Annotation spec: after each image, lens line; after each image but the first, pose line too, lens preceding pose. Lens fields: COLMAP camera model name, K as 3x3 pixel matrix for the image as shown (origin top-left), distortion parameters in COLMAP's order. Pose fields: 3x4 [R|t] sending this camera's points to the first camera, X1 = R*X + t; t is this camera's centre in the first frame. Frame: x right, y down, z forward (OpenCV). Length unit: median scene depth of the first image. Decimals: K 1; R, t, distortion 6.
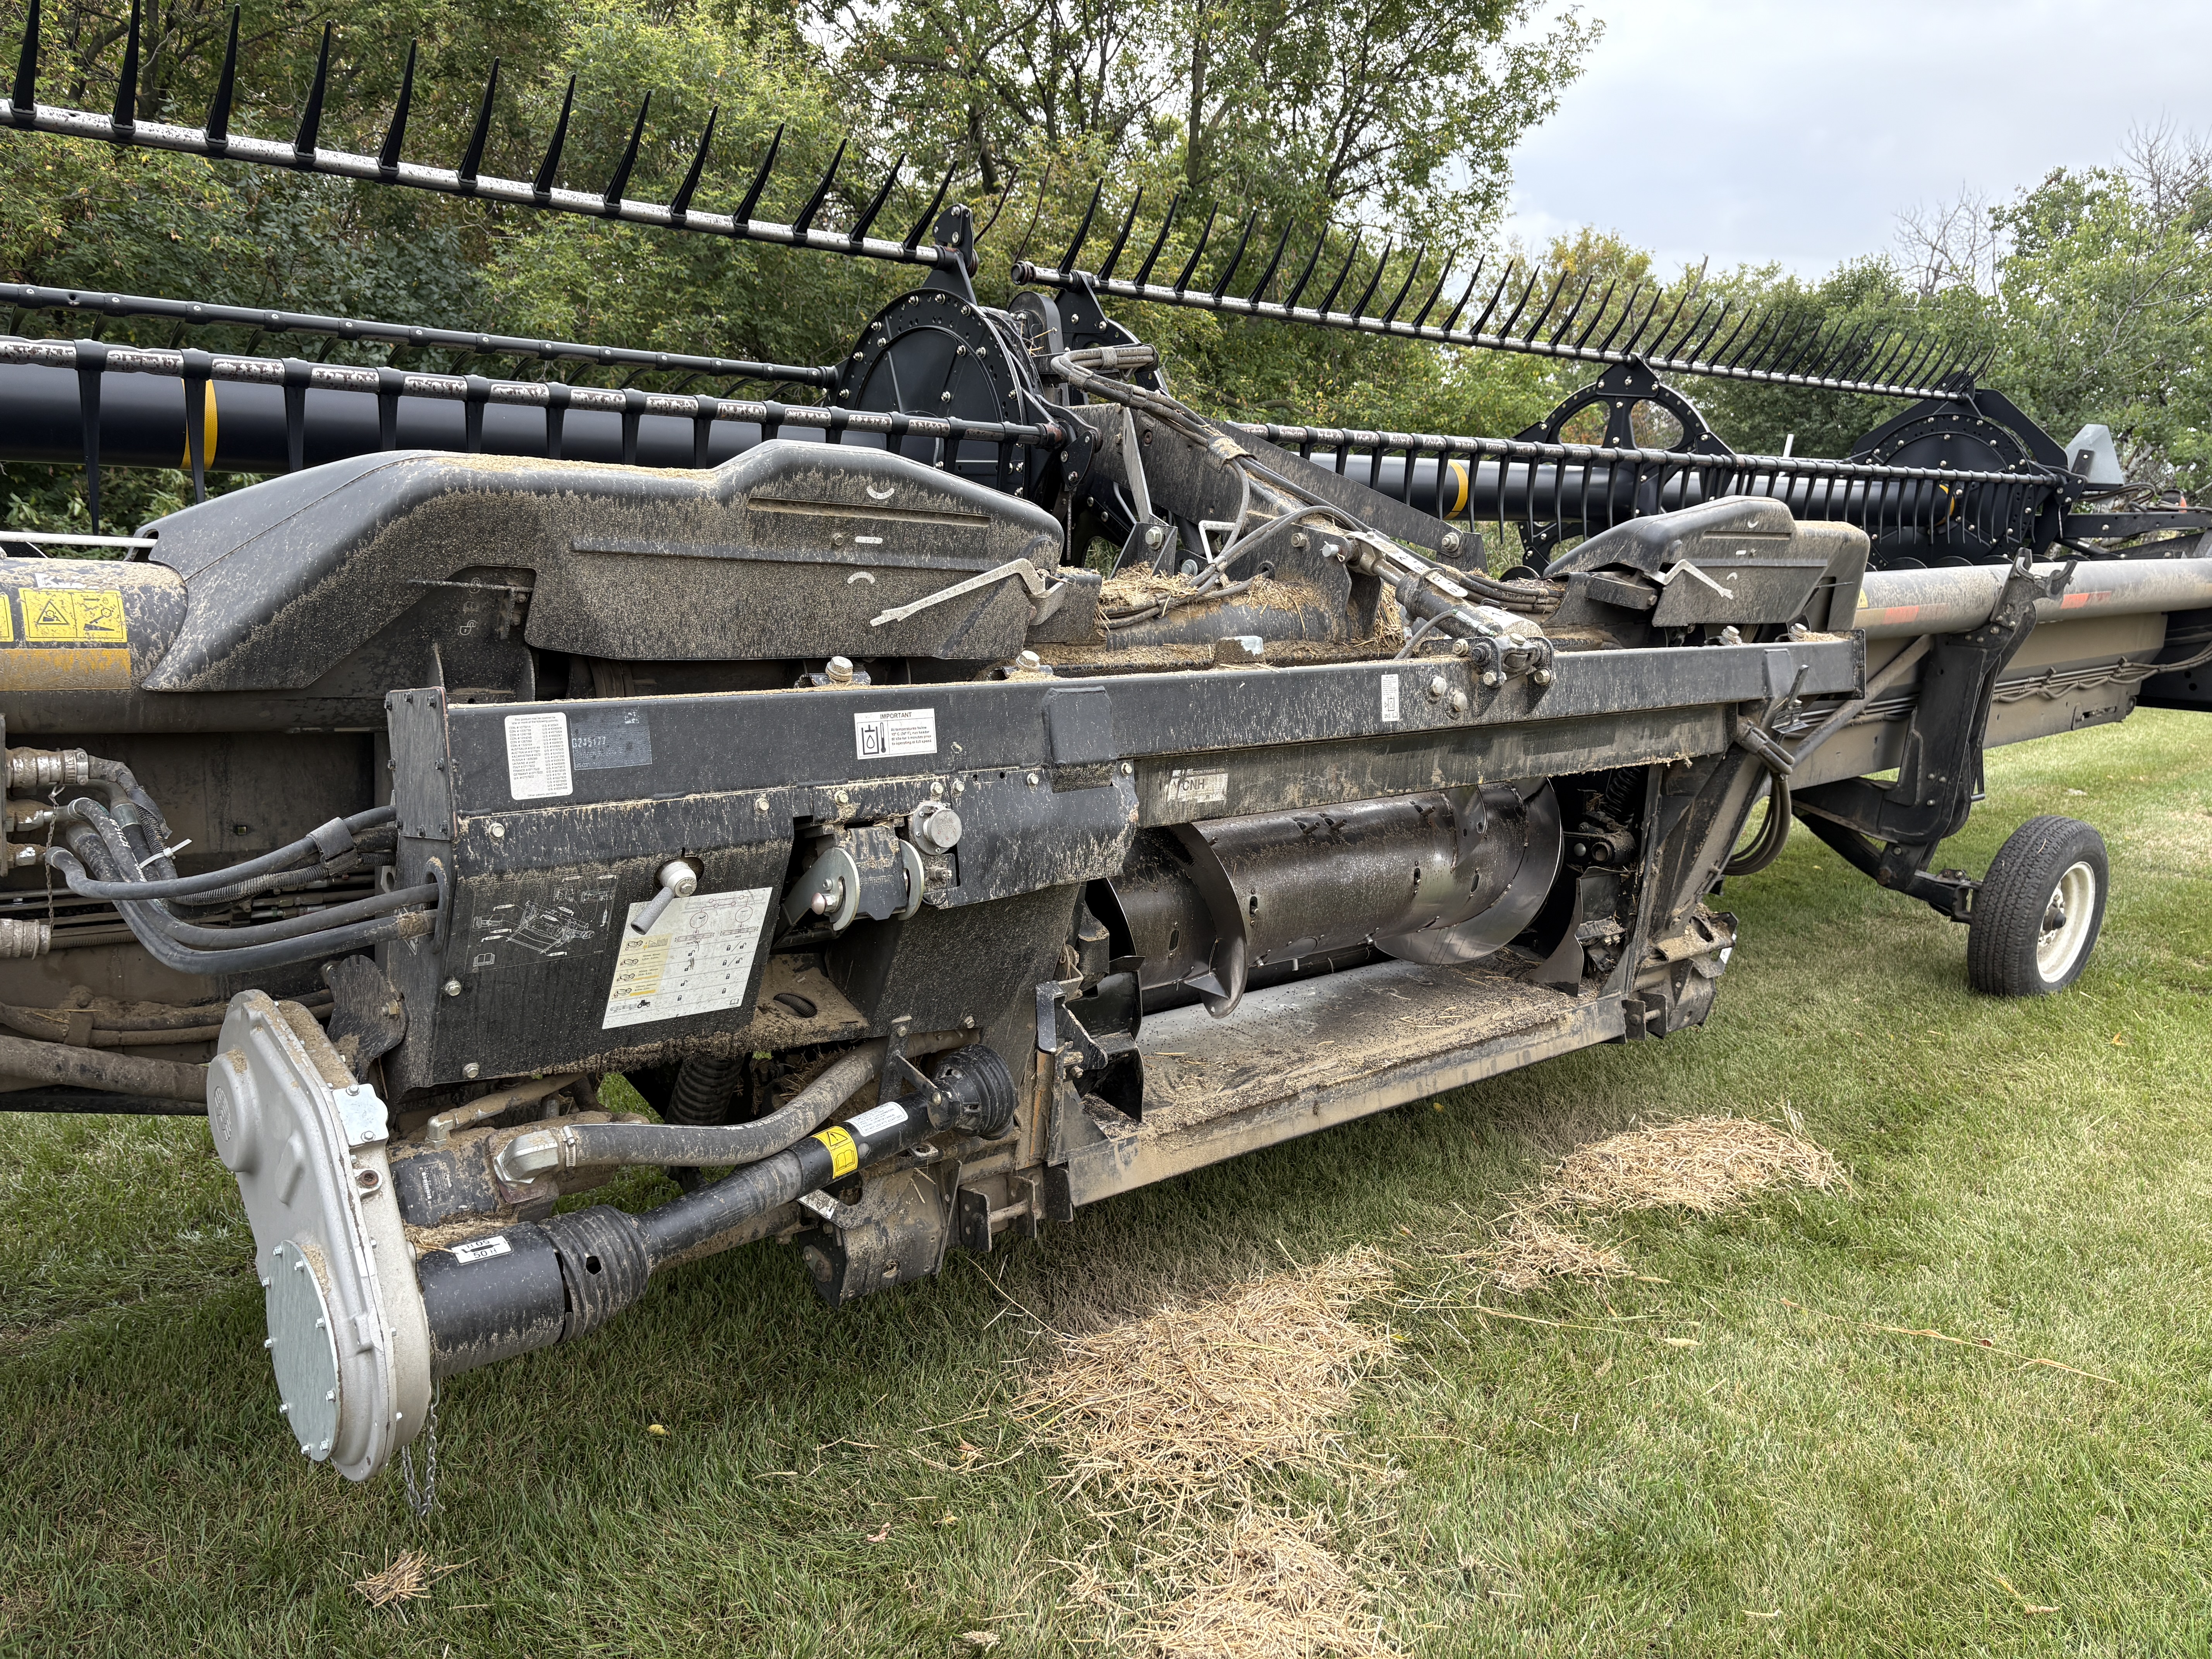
lens RADIAL K [[1660.0, 0, 1106.0], [0, 1660.0, 829.5], [0, 0, 1]] dist [0.106781, -0.074312]
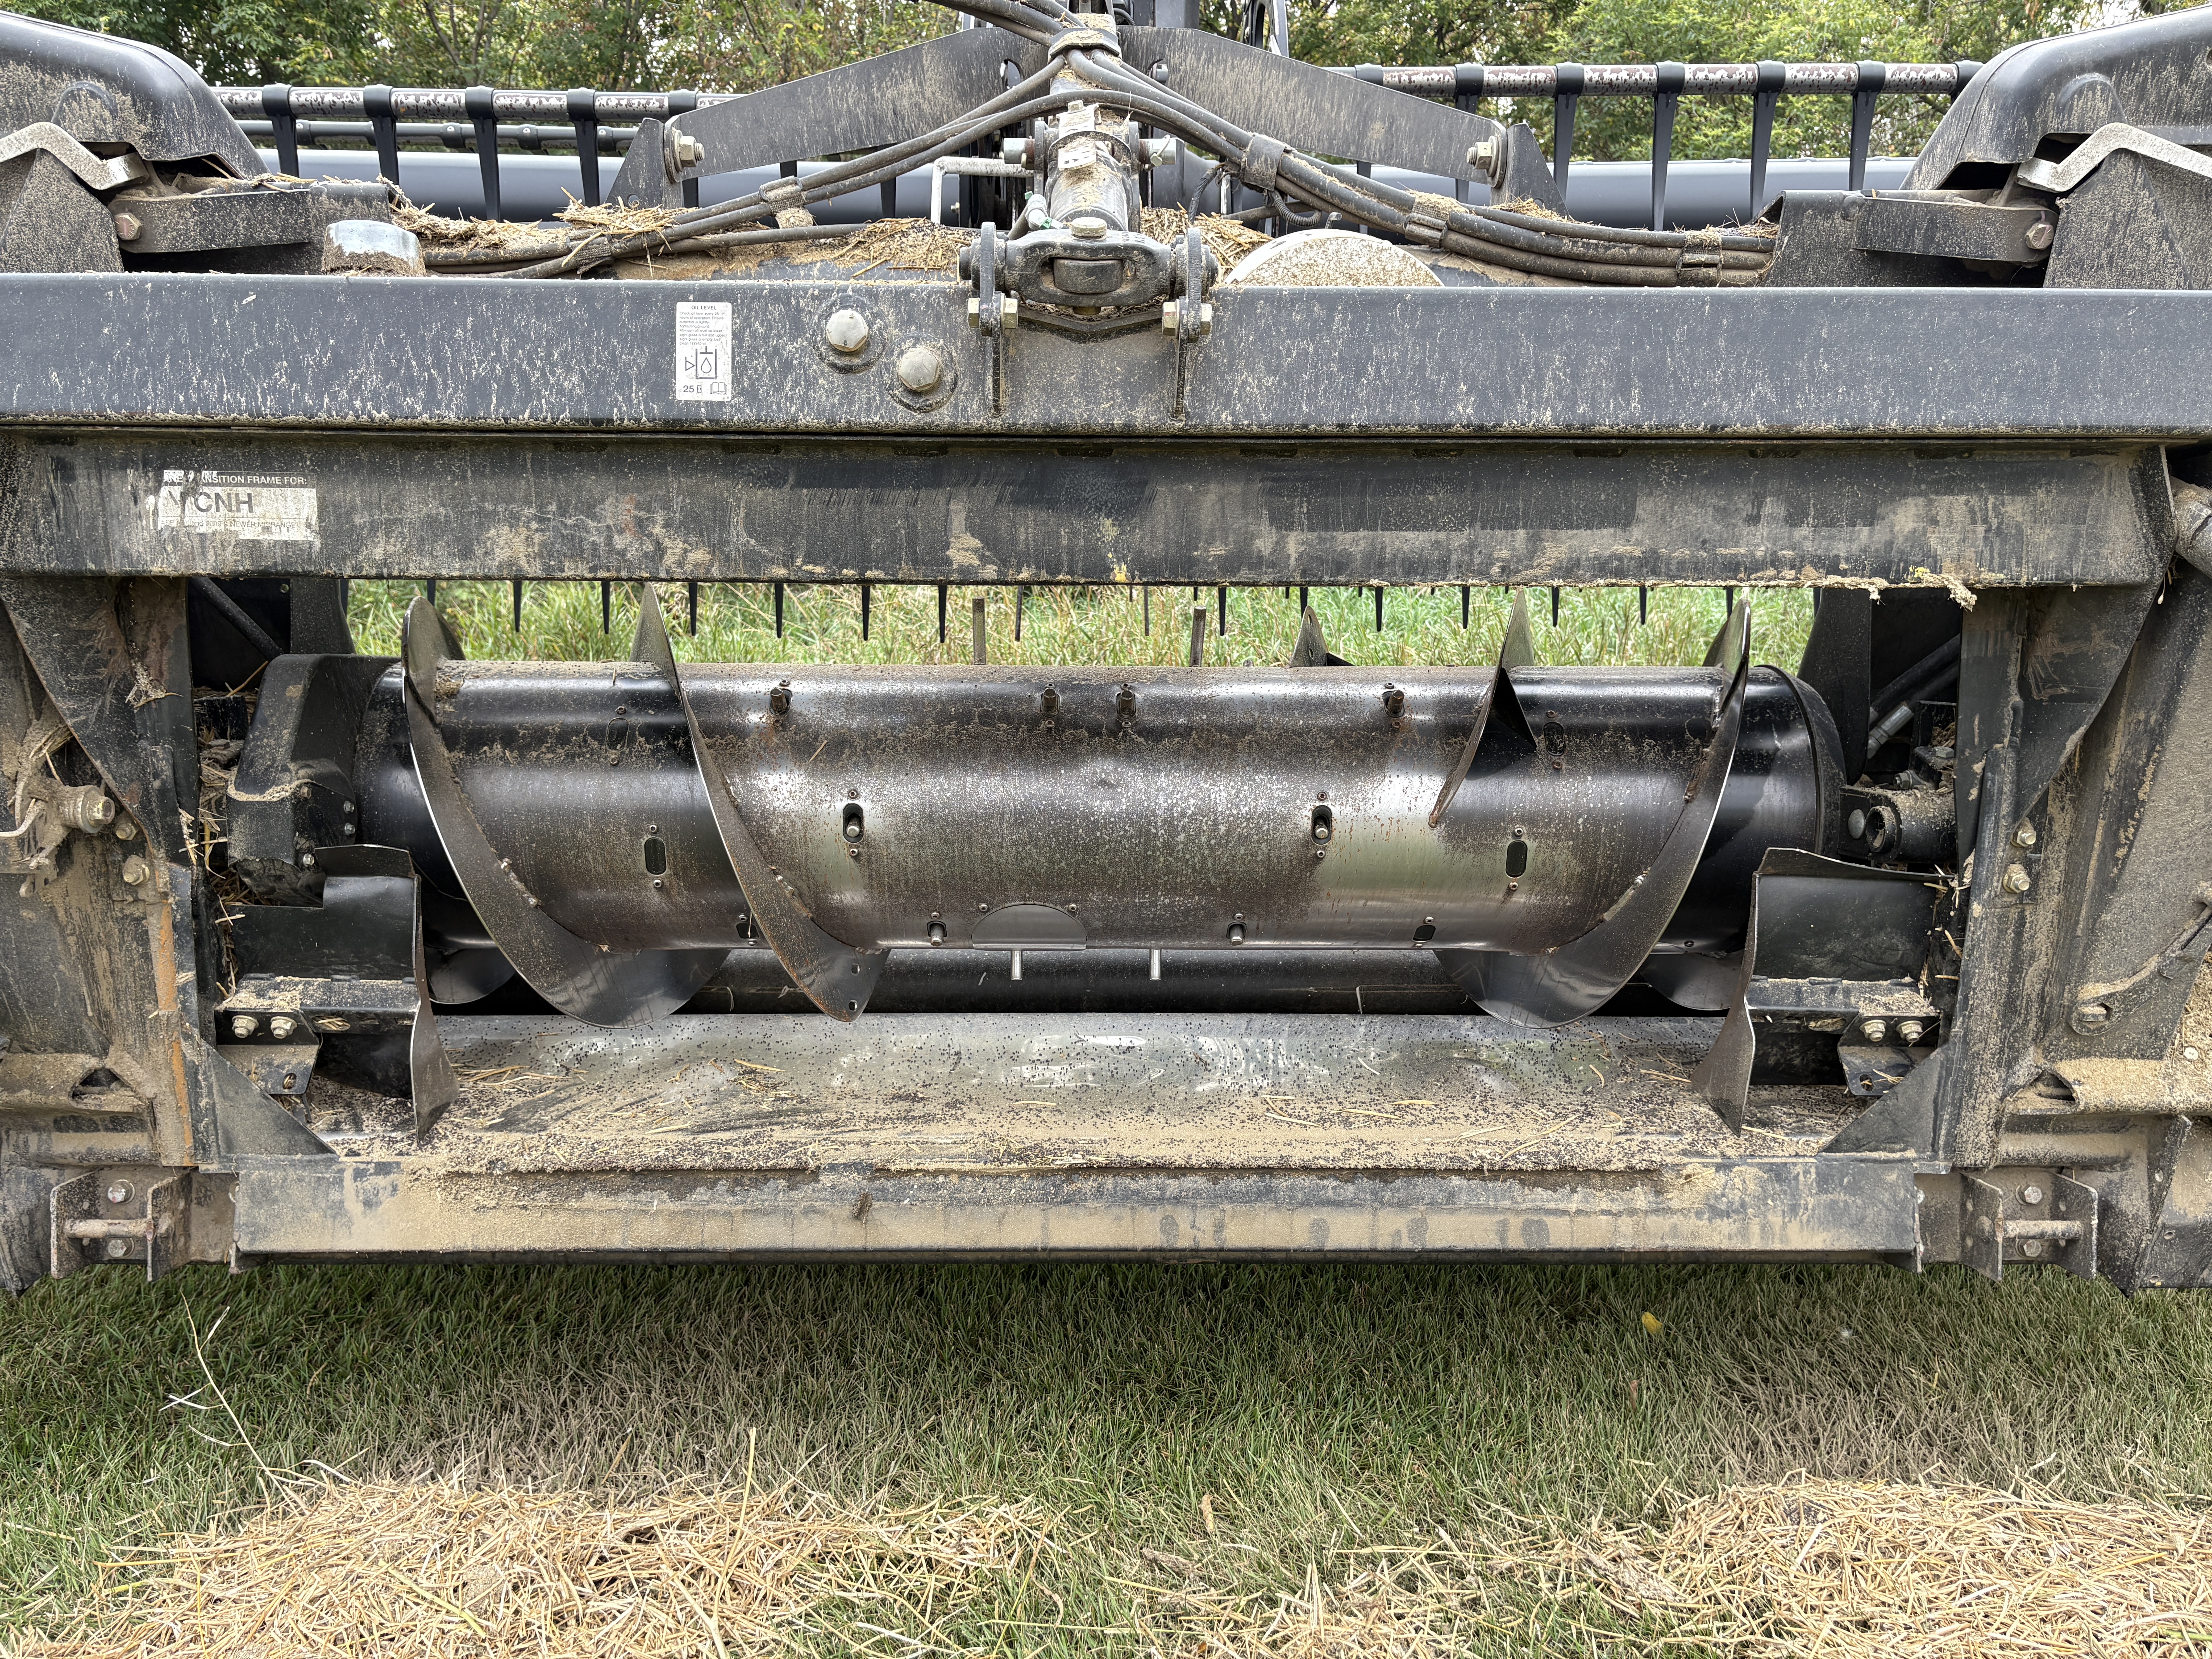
lens RADIAL K [[1679.8, 0, 1106.0], [0, 1679.8, 829.5], [0, 0, 1]] dist [0.021440, -0.002150]
pose [[0.762127, 0.079314, -0.642550, 0.423581], [-0.098436, 0.995125, 0.006080, 0.031254], [0.639900, 0.058616, 0.766219, 0.523474]]
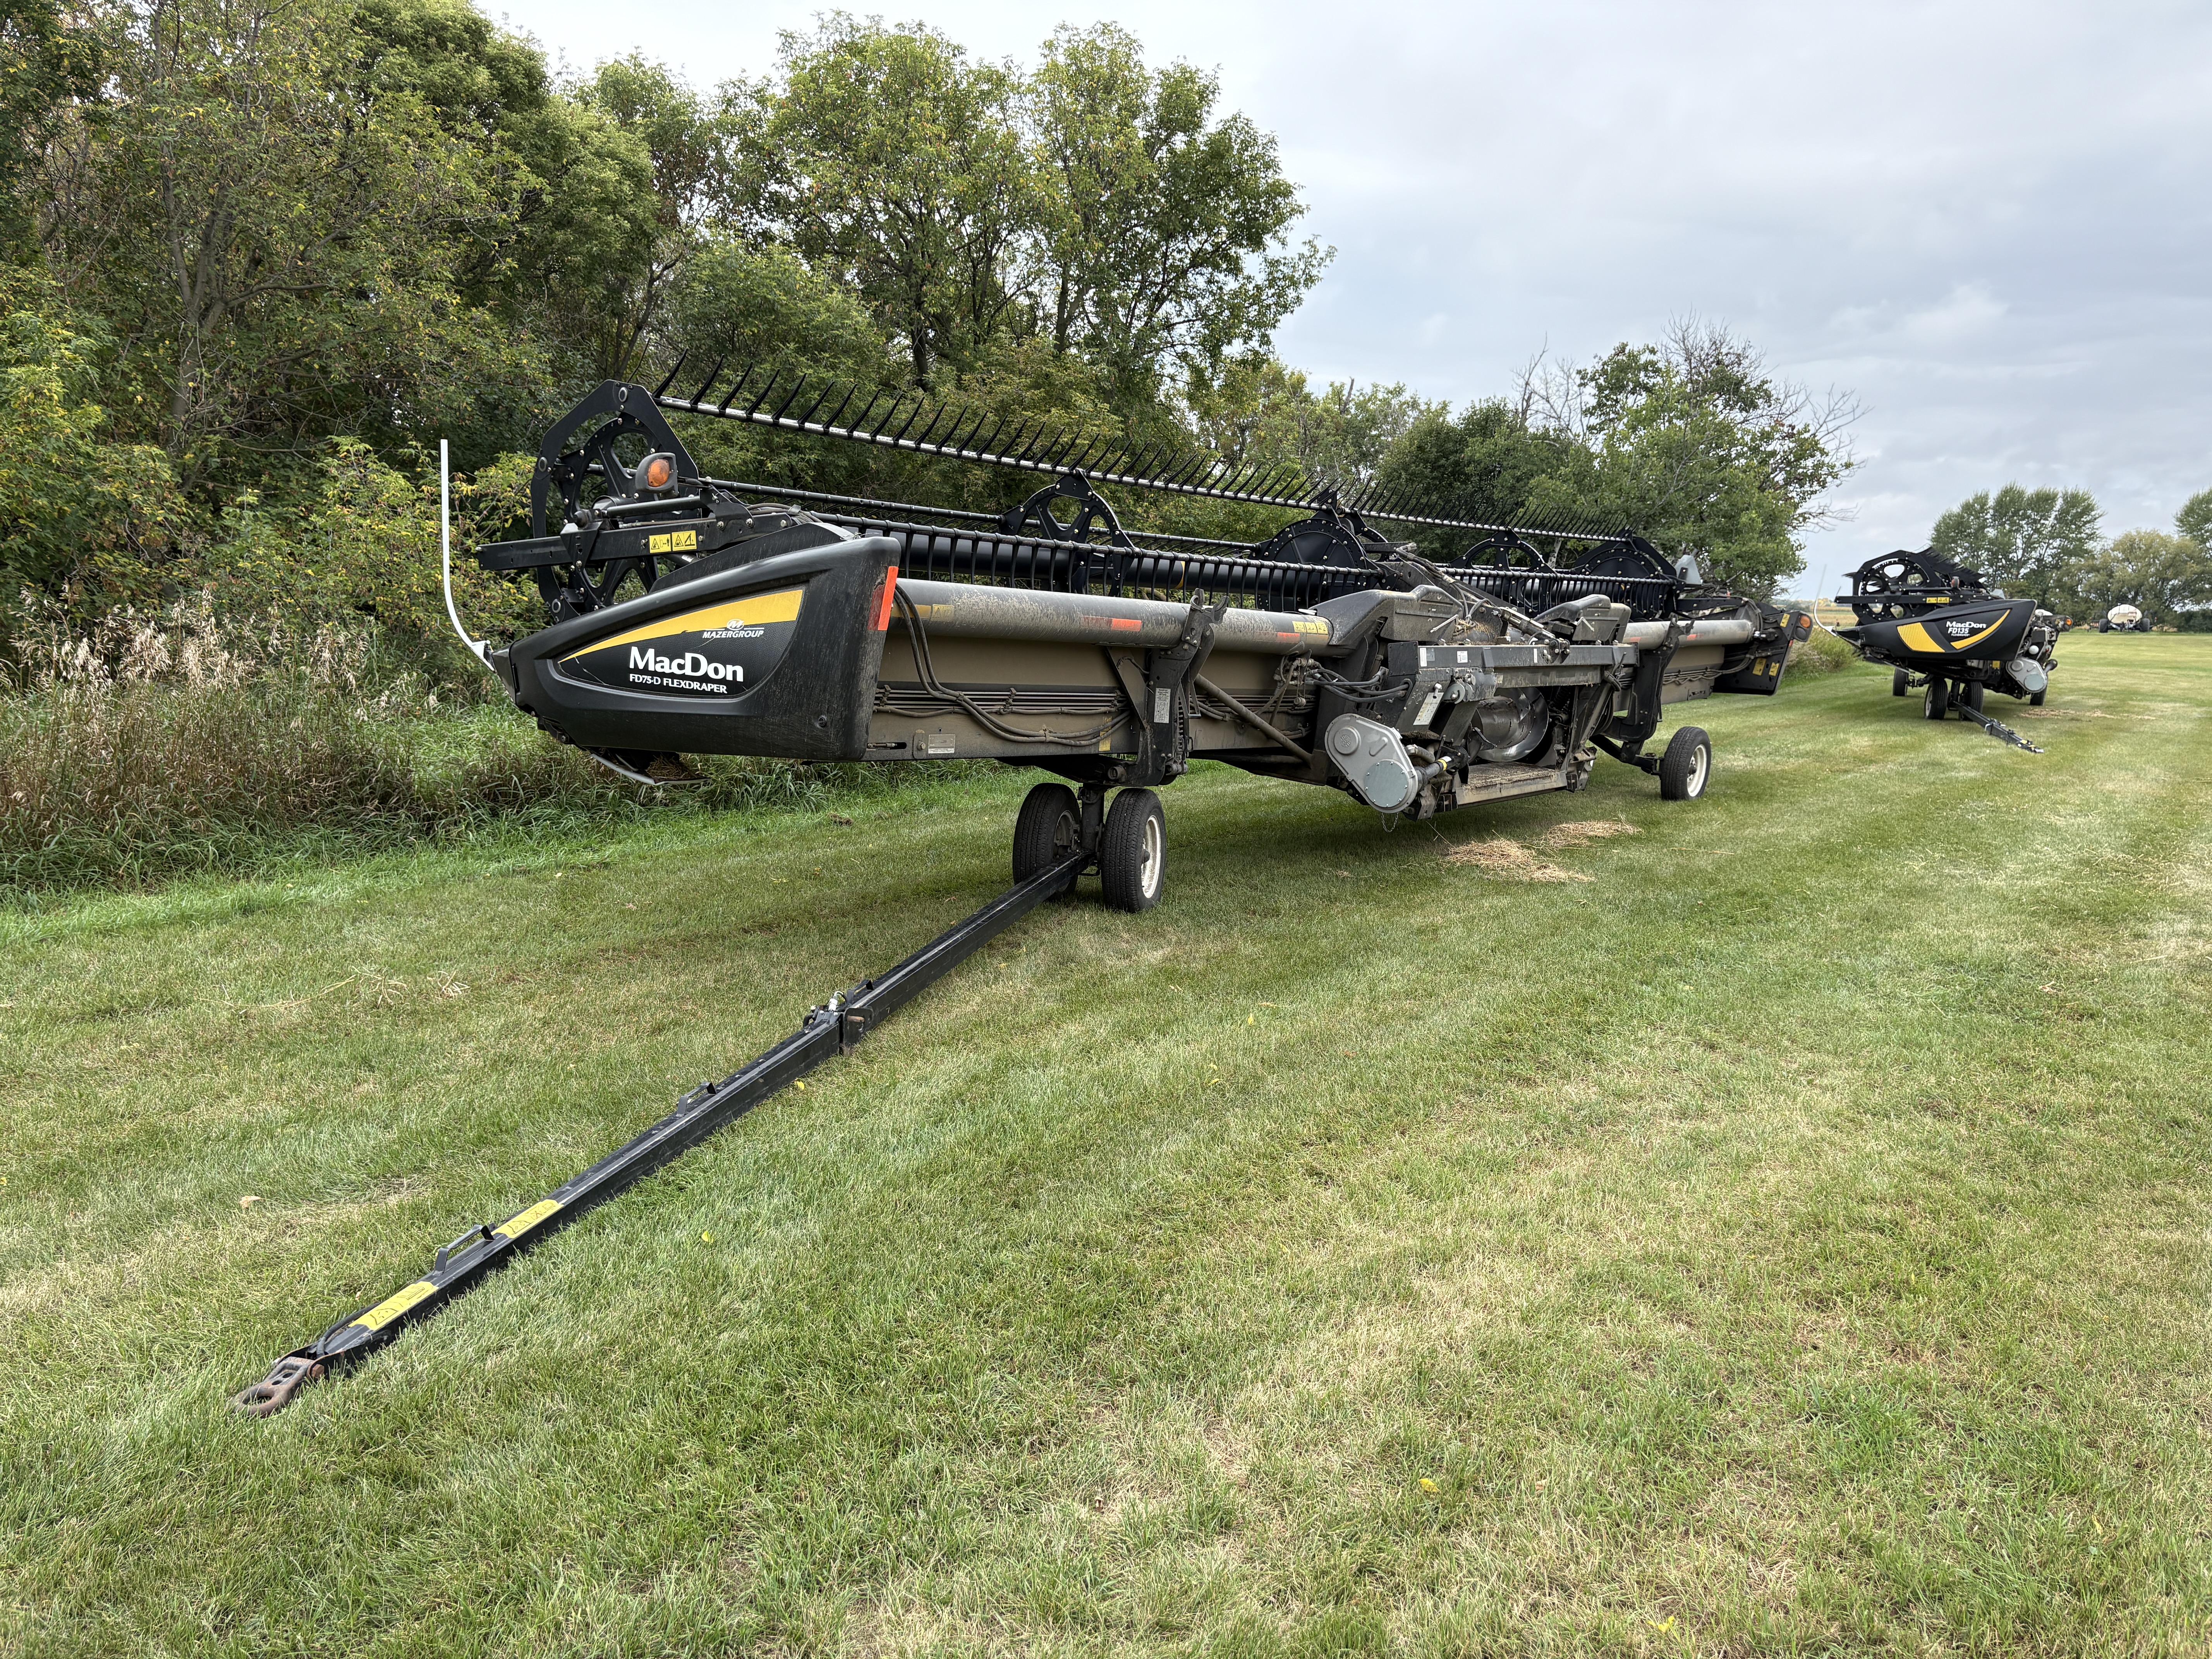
lens RADIAL K [[1660.0, 0, 1106.0], [0, 1660.0, 829.5], [0, 0, 1]] dist [0.106781, -0.074312]
pose [[0.977252, -0.026664, 0.210399, -1.025699], [0.035124, 0.998713, -0.036577, 0.268398], [-0.209153, 0.043135, 0.976931, -1.549207]]
